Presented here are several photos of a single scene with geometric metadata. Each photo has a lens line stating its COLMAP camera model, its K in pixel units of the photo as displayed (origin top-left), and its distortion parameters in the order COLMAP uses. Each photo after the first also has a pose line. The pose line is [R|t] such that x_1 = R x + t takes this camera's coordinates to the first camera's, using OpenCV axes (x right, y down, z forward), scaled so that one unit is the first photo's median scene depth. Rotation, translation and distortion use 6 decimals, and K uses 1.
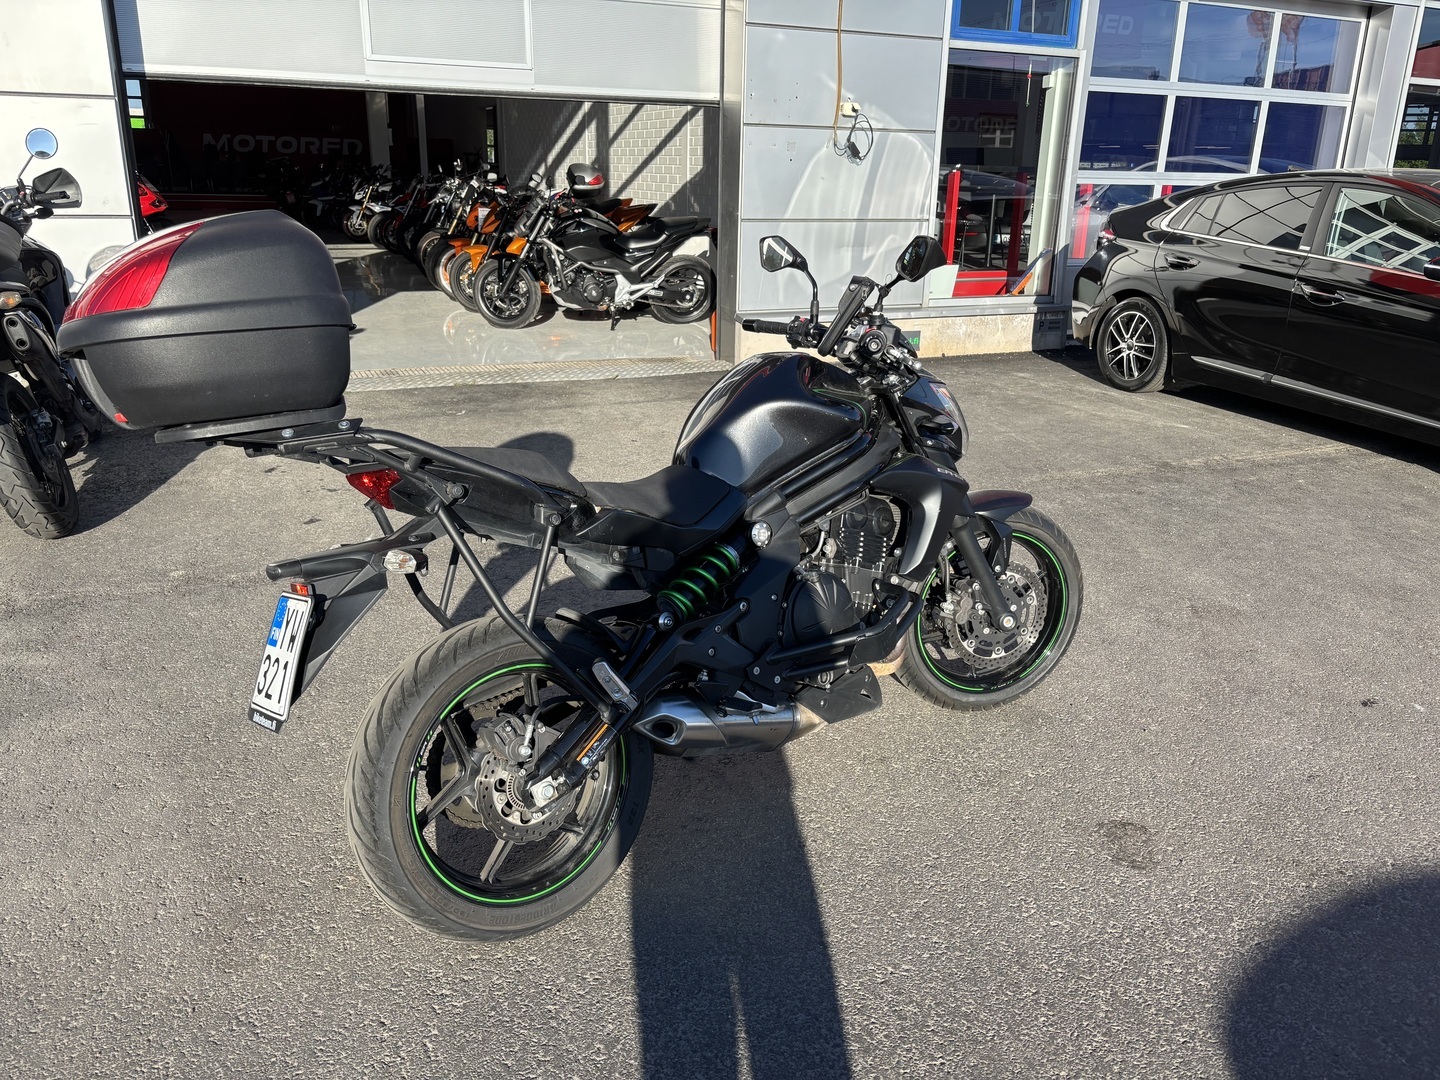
lens RADIAL K [[1102.3, 0, 720.0], [0, 1102.3, 540.0], [0, 0, 1]] dist [0.070197, -0.059261]
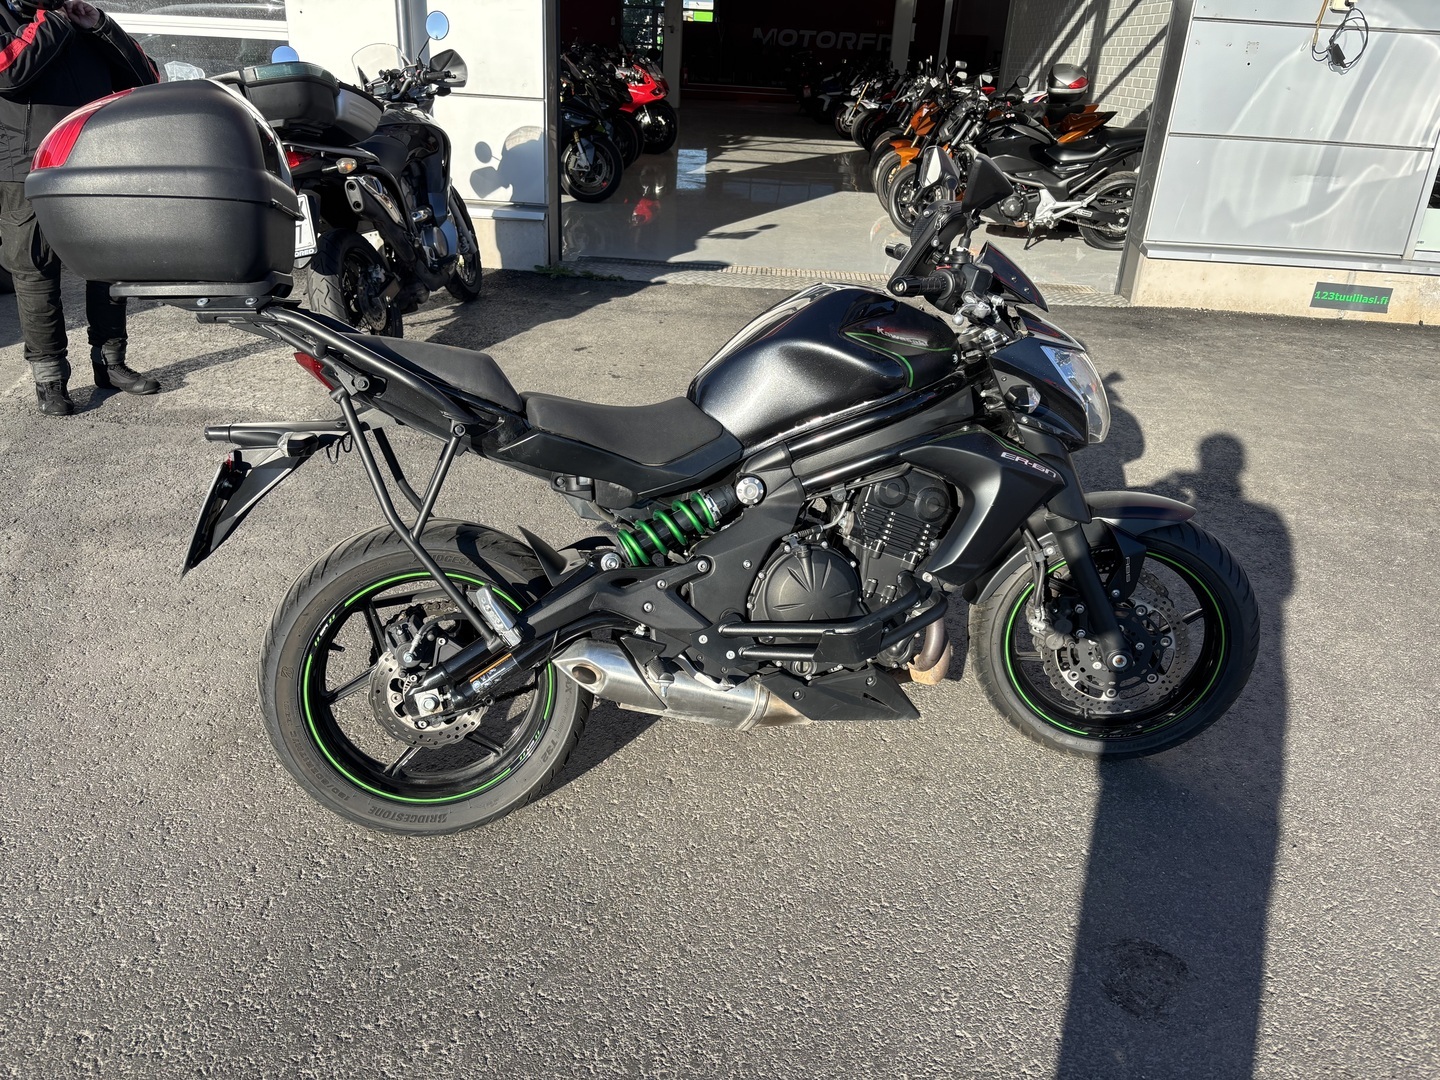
lens RADIAL K [[1102.6, 0, 717.1], [0, 1102.6, 534.1], [0, 0, 1]] dist [0.057761, -0.048183]
pose [[0.887606, 0.210019, -0.409936, 0.107284], [-0.179167, 0.977334, 0.112770, -0.018528], [0.424329, -0.026648, 0.905116, 0.054448]]
